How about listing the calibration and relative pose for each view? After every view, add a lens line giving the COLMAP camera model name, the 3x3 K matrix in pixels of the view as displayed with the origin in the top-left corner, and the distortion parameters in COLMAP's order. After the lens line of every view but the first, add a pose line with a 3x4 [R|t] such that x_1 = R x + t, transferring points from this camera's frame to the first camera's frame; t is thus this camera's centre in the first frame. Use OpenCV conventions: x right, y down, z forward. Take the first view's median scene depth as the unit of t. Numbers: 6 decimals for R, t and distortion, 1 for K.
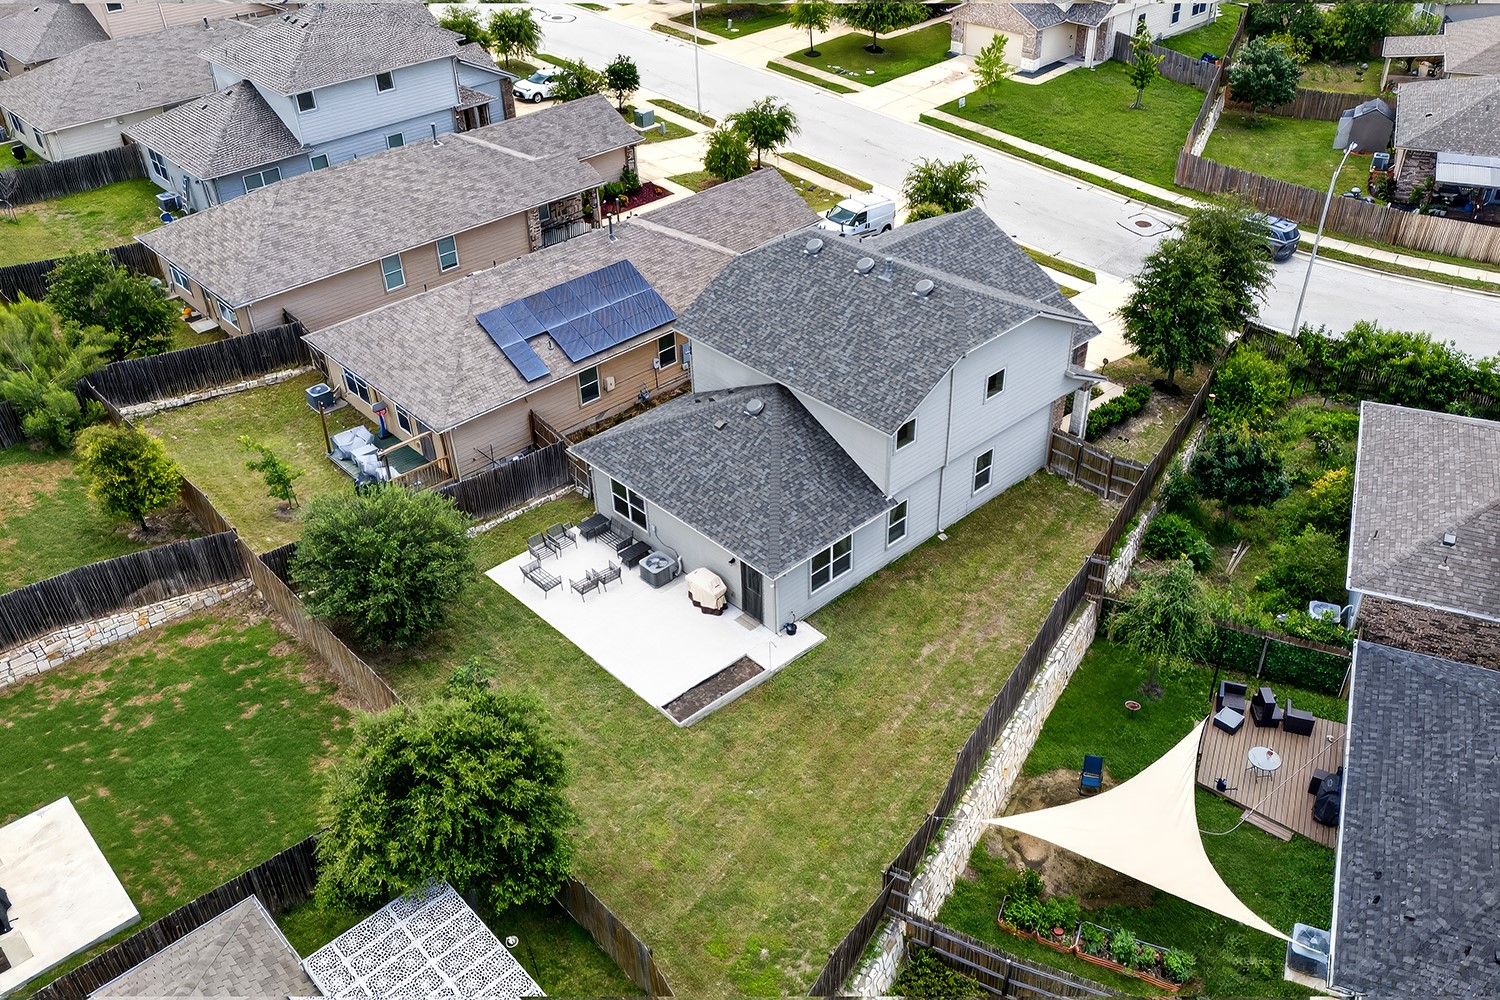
lens RADIAL K [[1272.2, 0, 750.0], [0, 1272.2, 500.0], [0, 0, 1]] dist [0.070939, -0.088728]
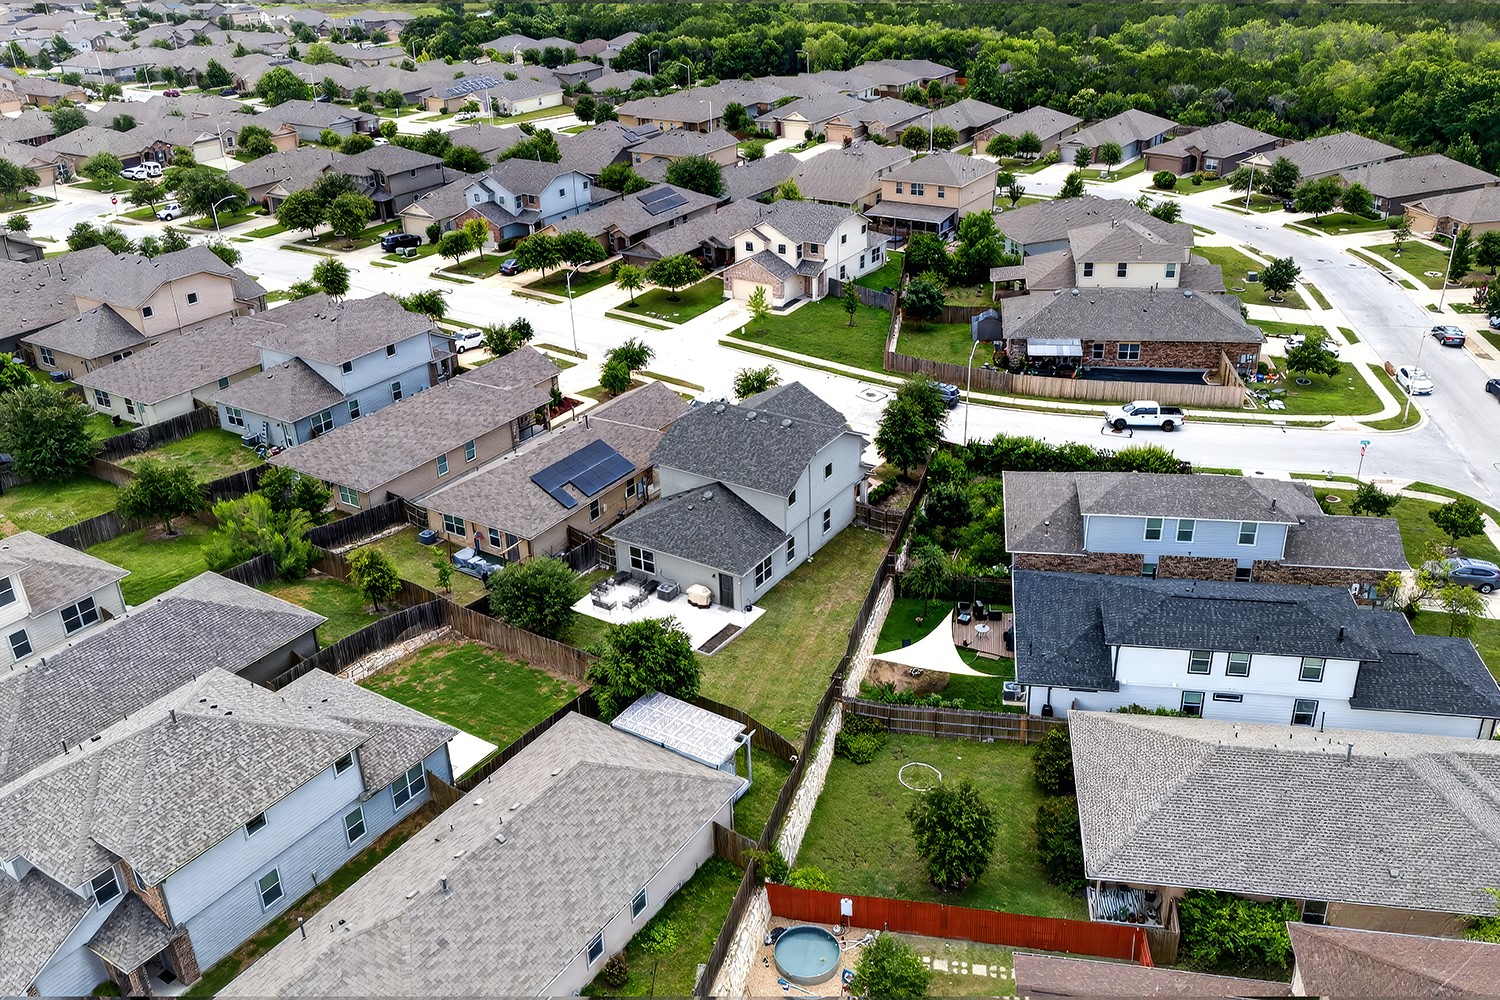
lens RADIAL K [[1272.2, 0, 750.0], [0, 1272.2, 500.0], [0, 0, 1]] dist [0.070939, -0.088728]
pose [[0.969543, -0.110312, 0.218673, -0.267843], [0.142764, 0.980004, -0.138606, 0.150906], [-0.199010, 0.165603, 0.965904, -0.651741]]
